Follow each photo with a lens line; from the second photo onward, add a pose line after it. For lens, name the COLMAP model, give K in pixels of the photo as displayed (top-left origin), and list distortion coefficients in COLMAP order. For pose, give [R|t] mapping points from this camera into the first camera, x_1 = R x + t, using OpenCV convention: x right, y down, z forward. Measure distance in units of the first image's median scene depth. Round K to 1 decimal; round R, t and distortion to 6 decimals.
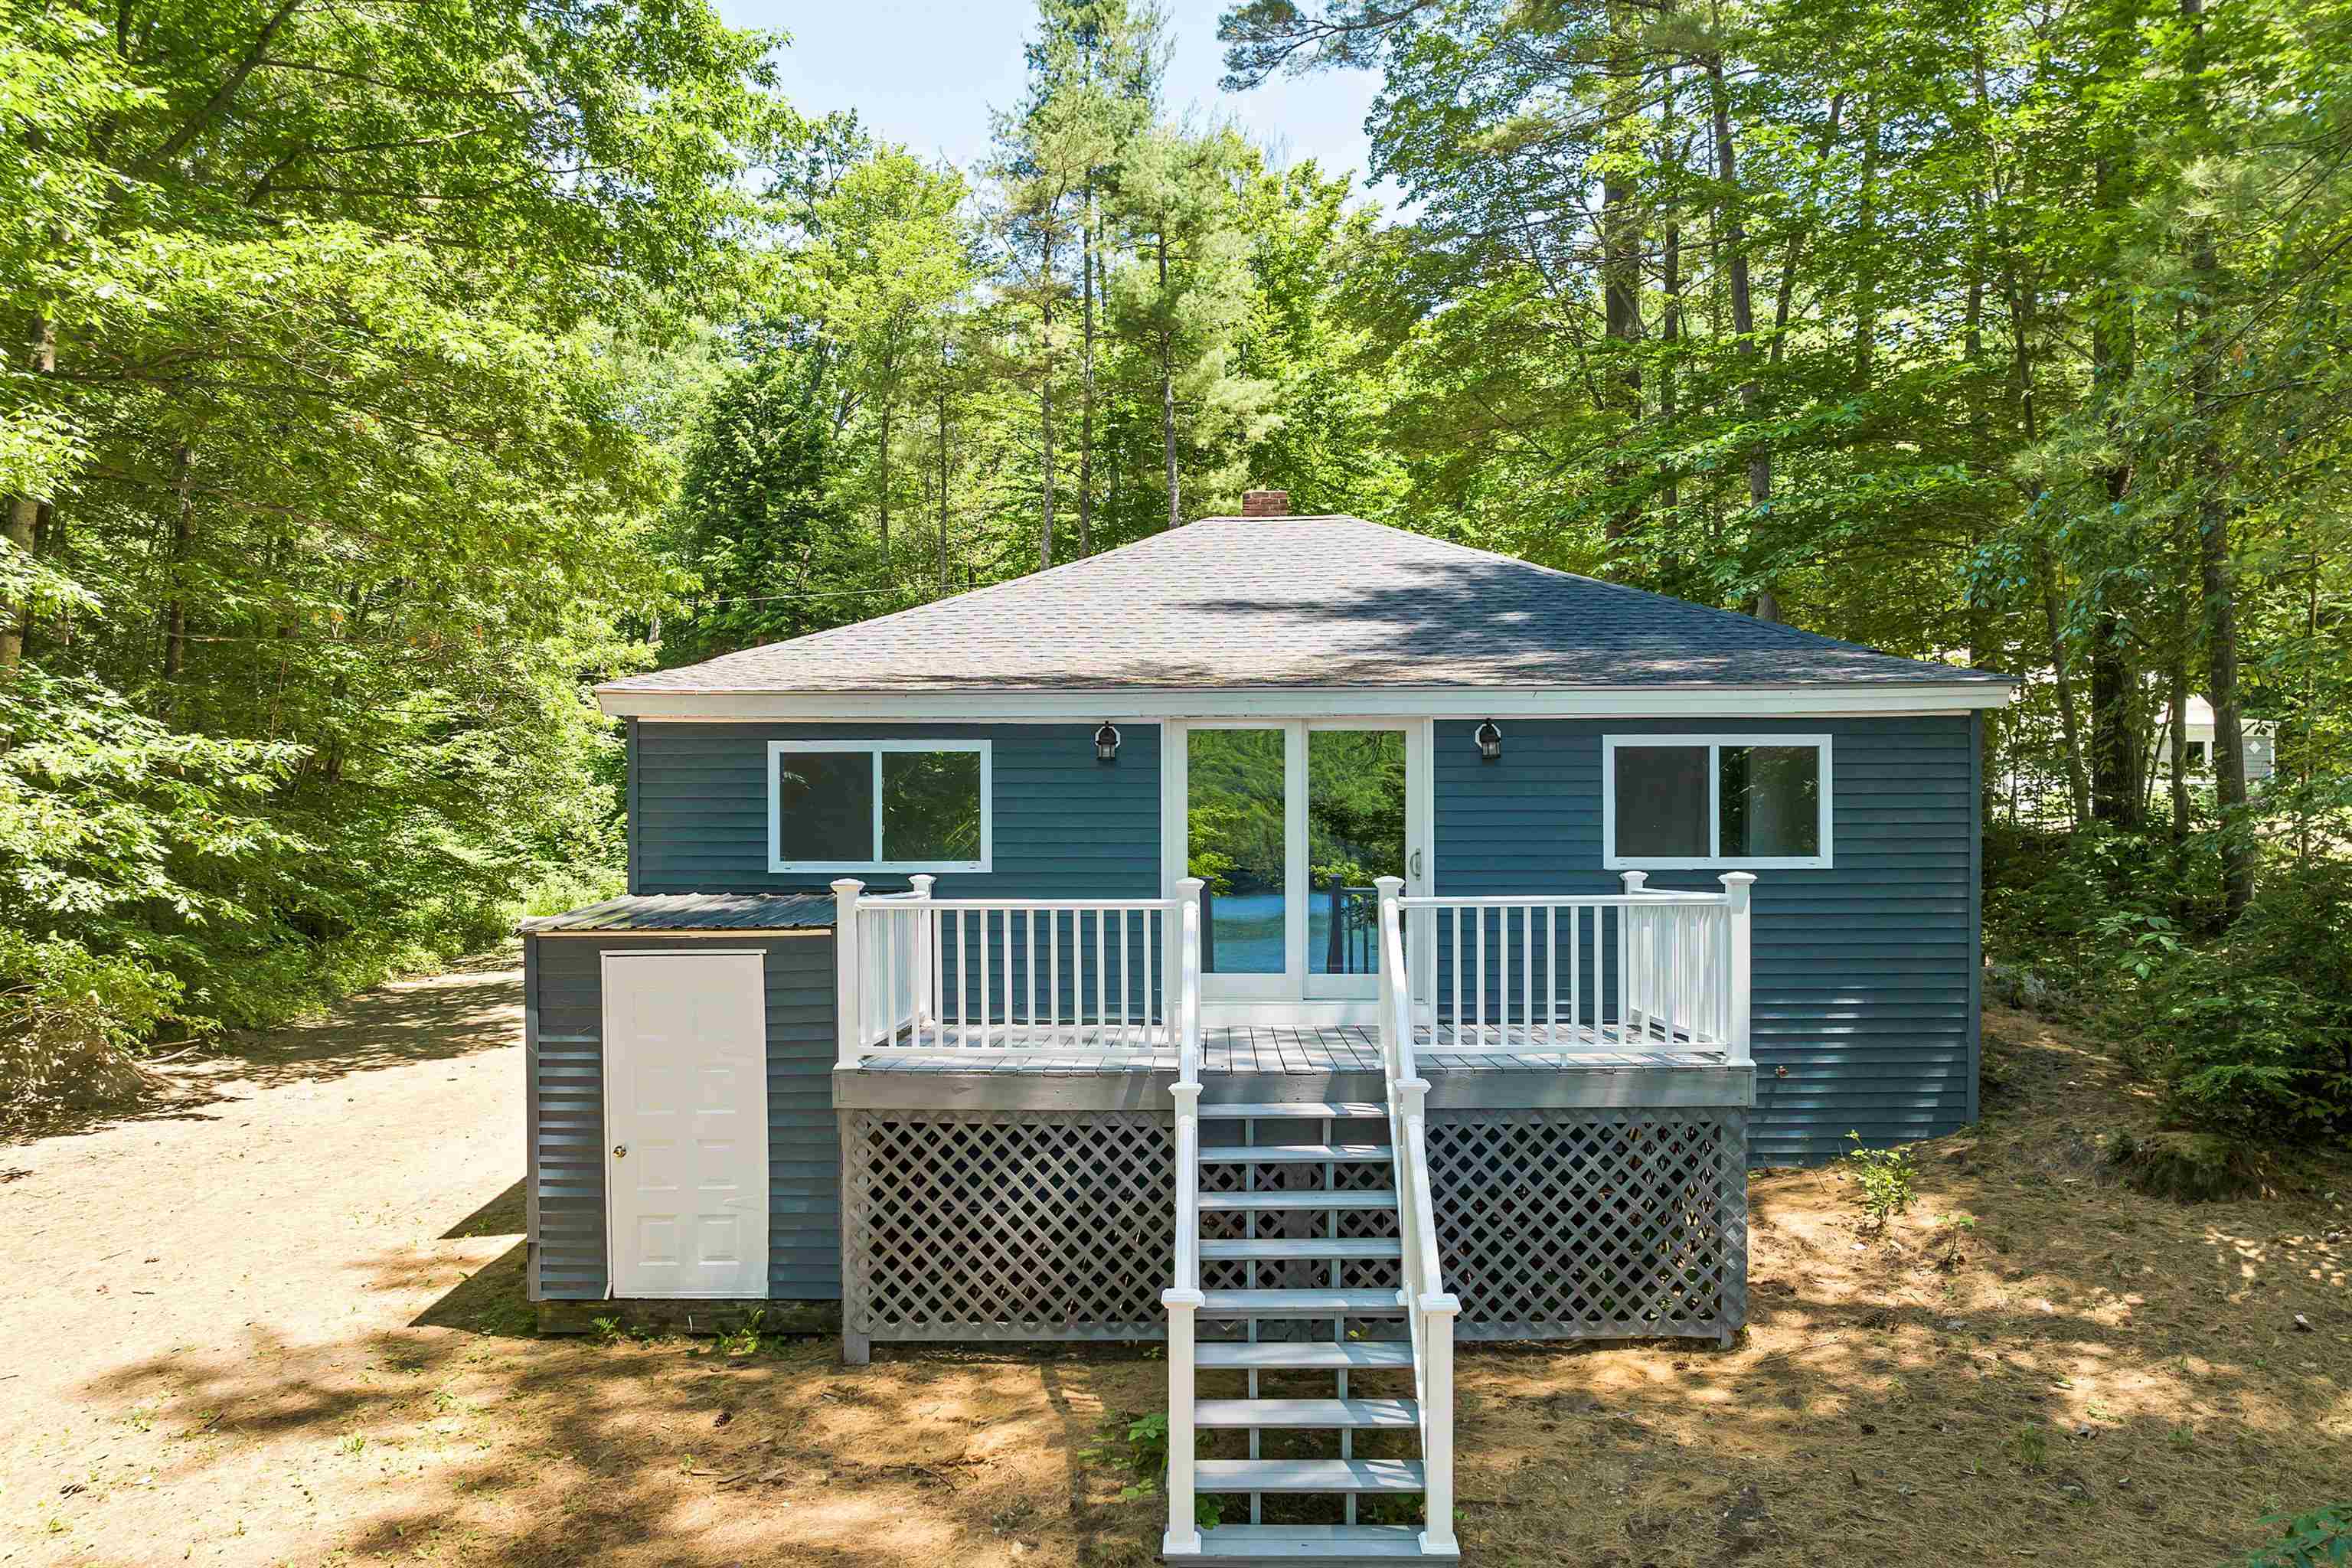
lens RADIAL K [[1581.1, 0, 1169.1], [0, 1581.1, 863.9], [0, 0, 1]] dist [-0.048802, 0.023281]
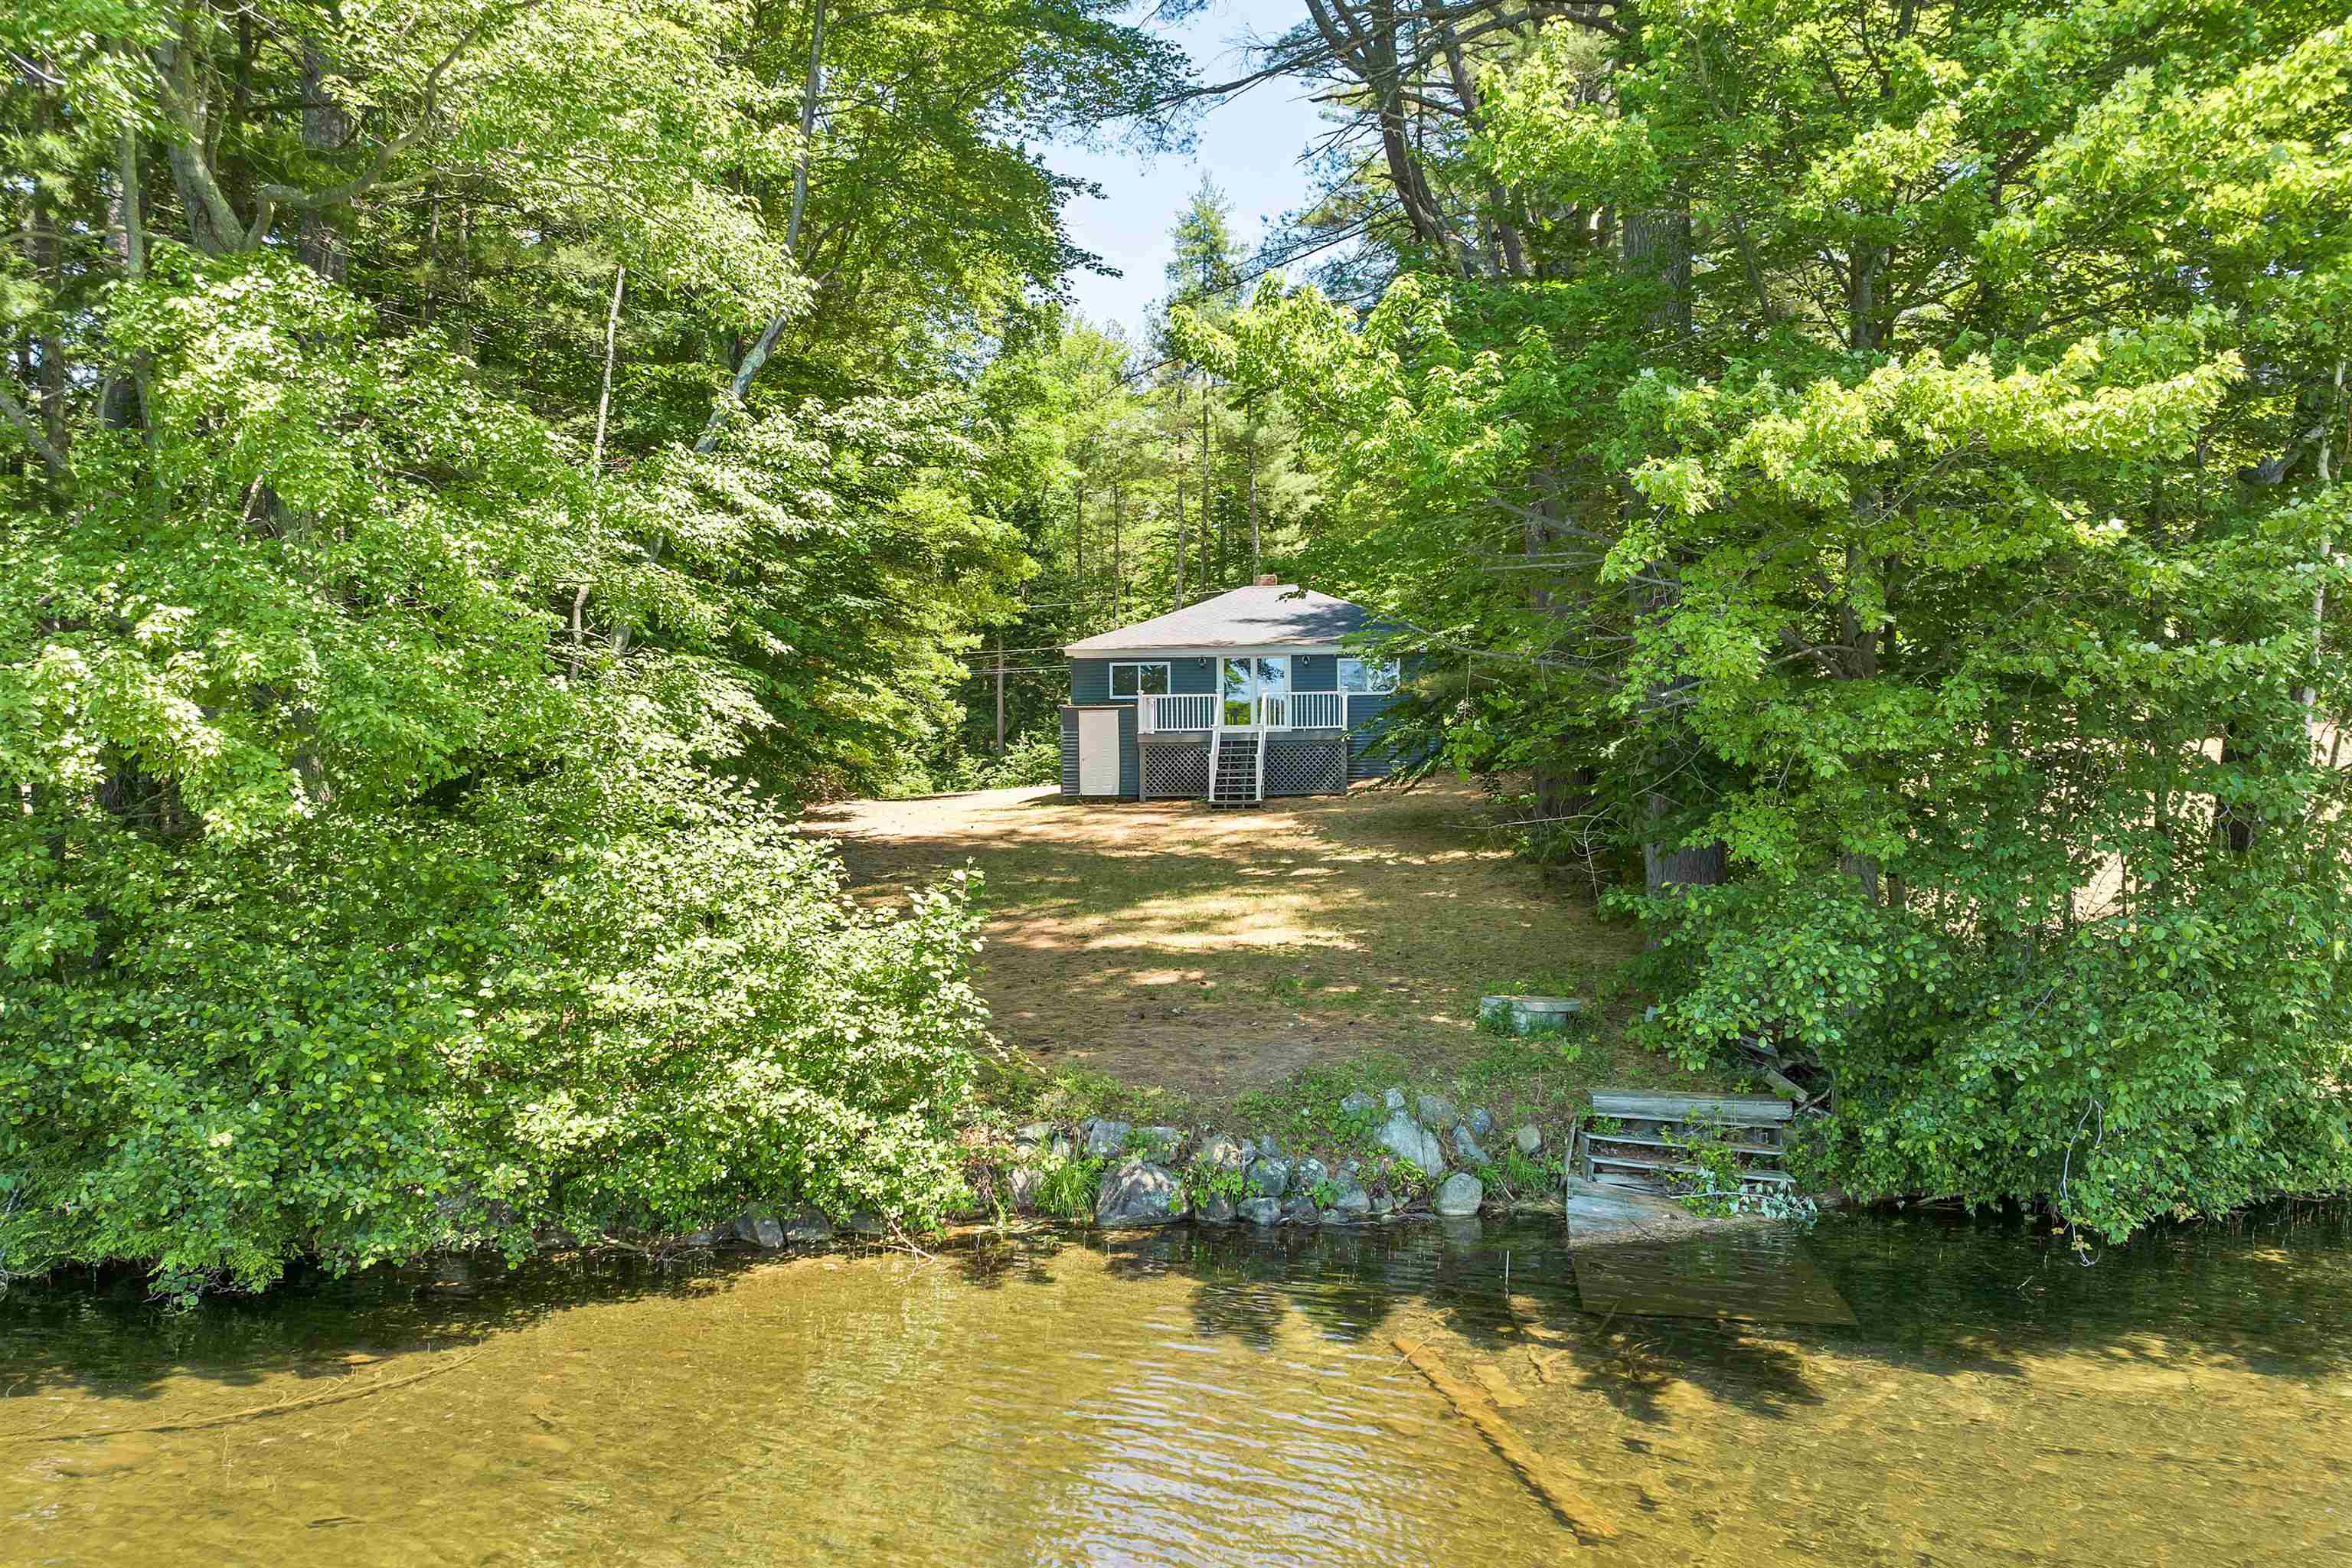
lens RADIAL K [[1581.1, 0, 1169.1], [0, 1581.1, 863.9], [0, 0, 1]] dist [-0.048802, 0.023281]
pose [[0.996751, -0.002286, -0.080513, 0.169038], [0.002911, 0.999967, 0.007643, 0.352875], [0.080493, -0.007852, 0.996724, -2.577052]]
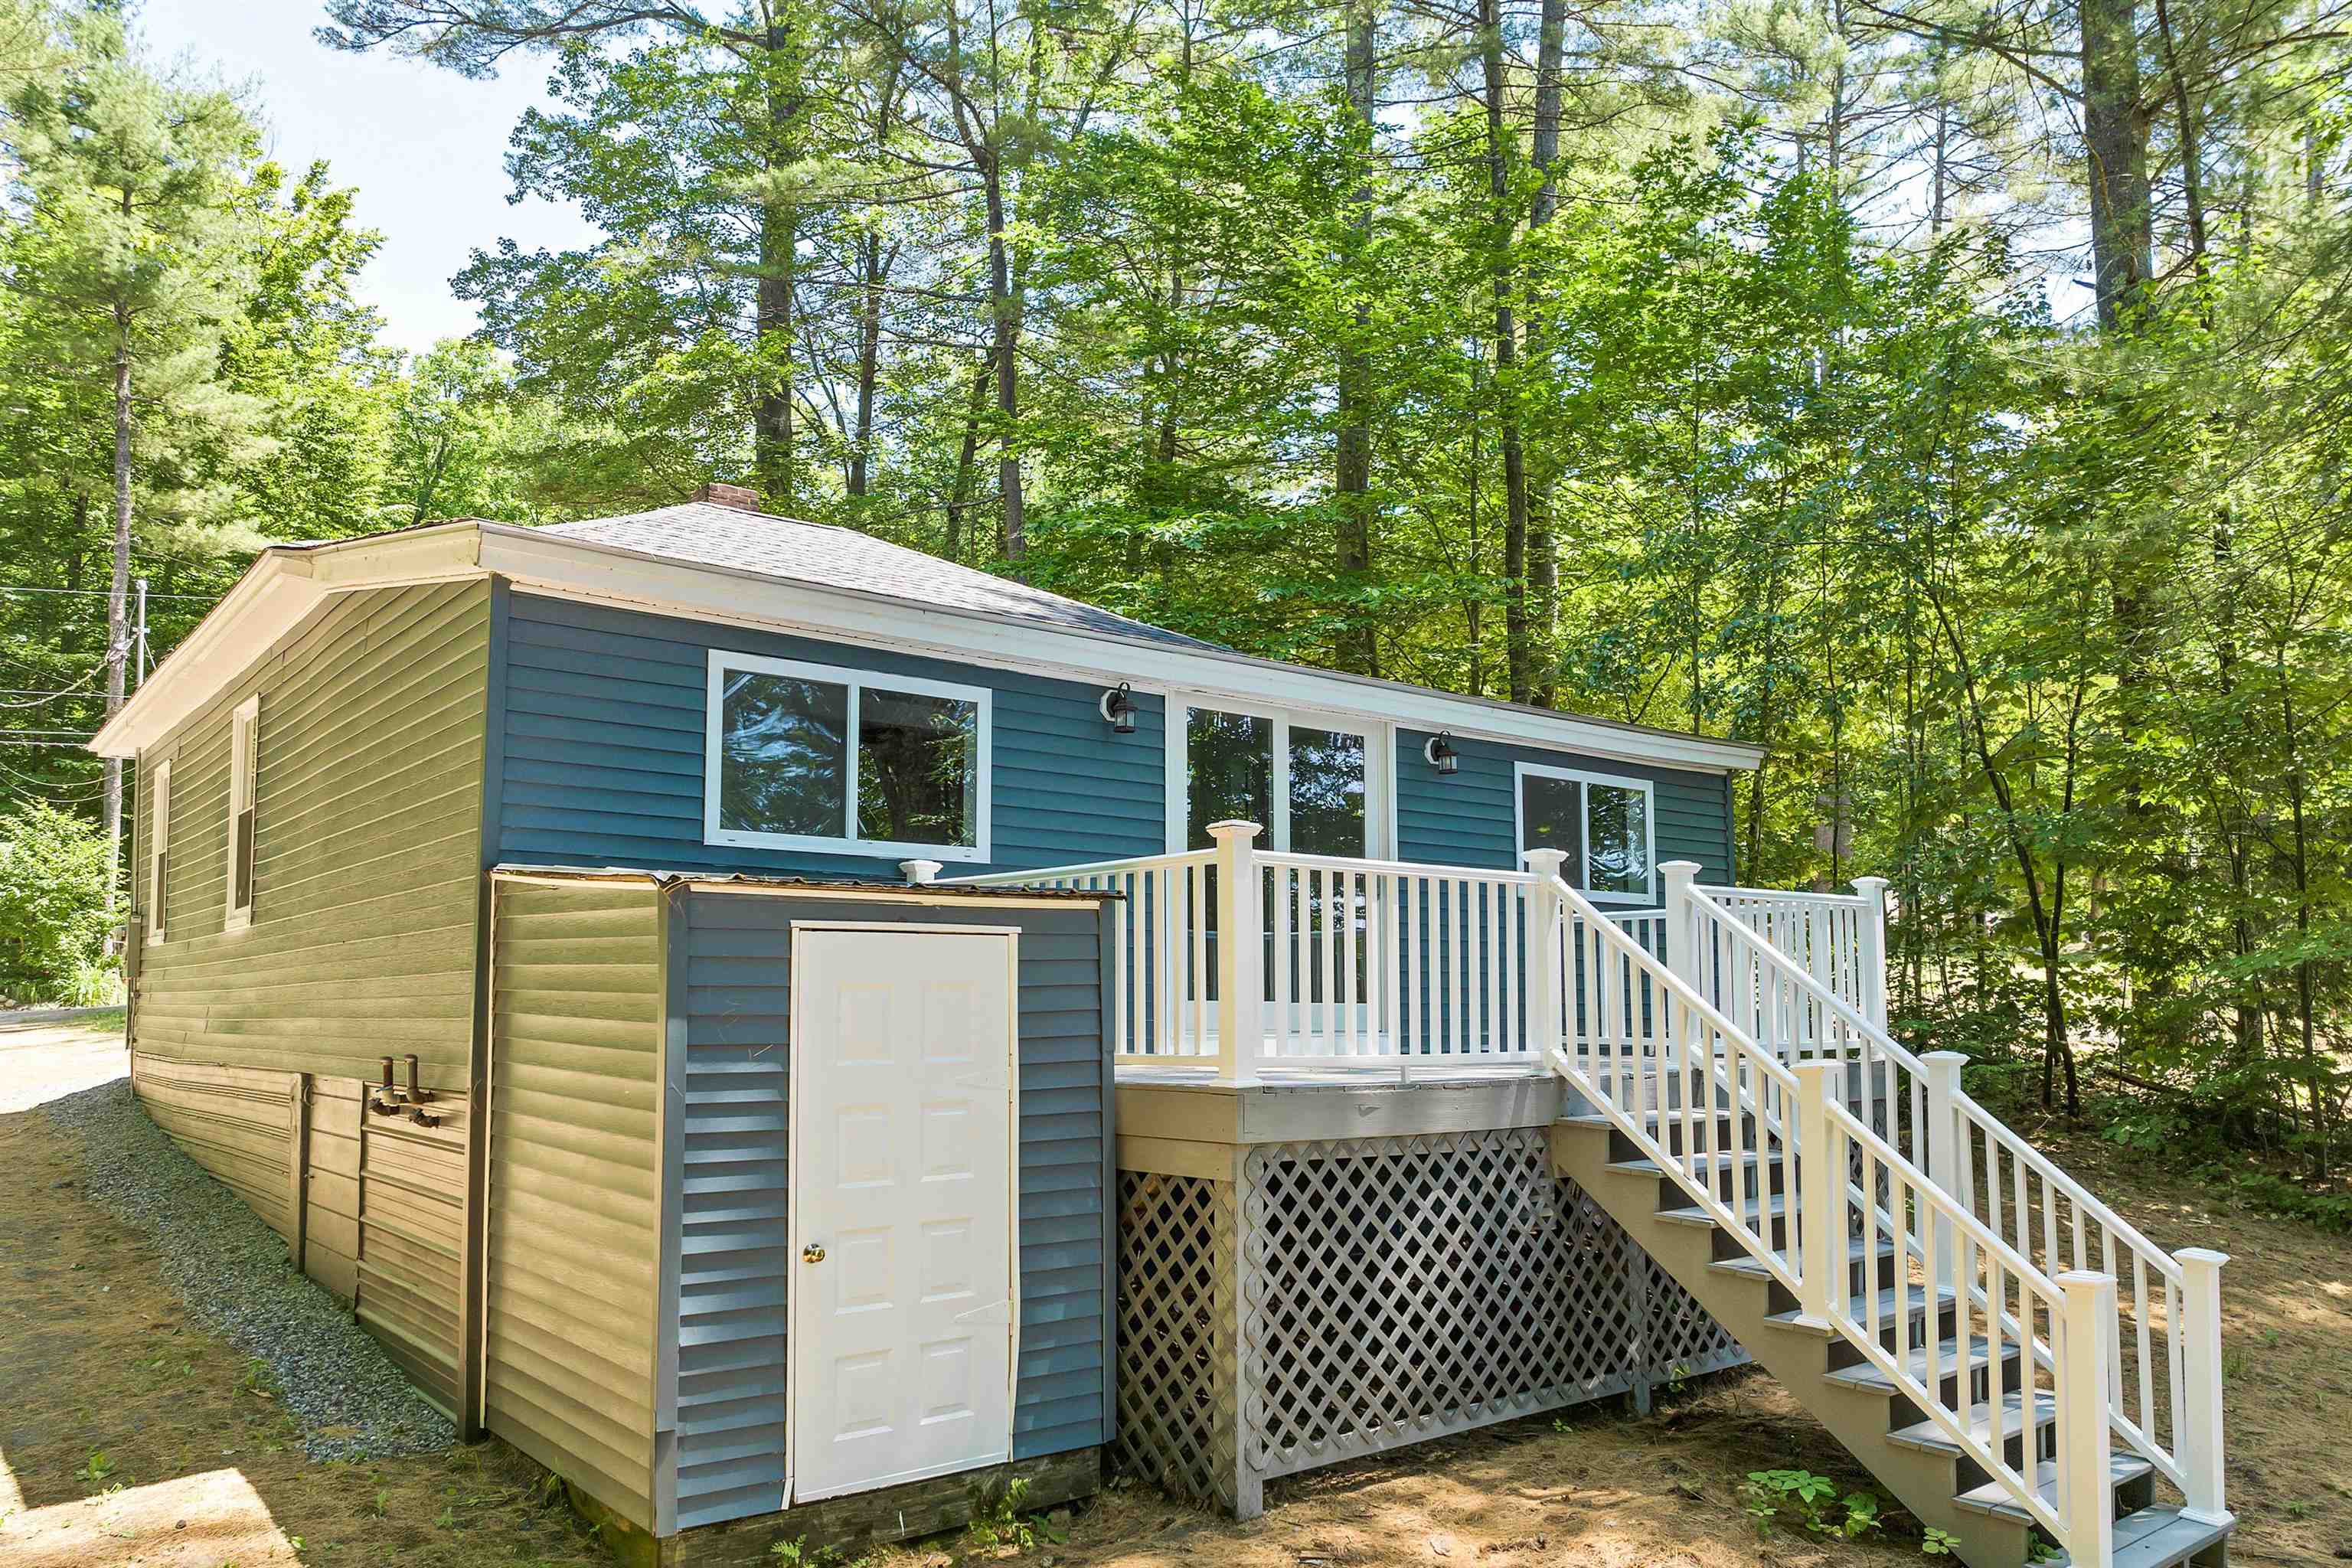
lens RADIAL K [[1621.5, 0, 1174.4], [0, 1621.5, 864.3], [0, 0, 1]] dist [-0.032931, 0.002130]
pose [[0.780646, 0.058080, 0.622270, -0.522960], [-0.006247, 0.996348, -0.085158, 0.070829], [-0.624943, 0.062591, 0.778157, 0.345525]]
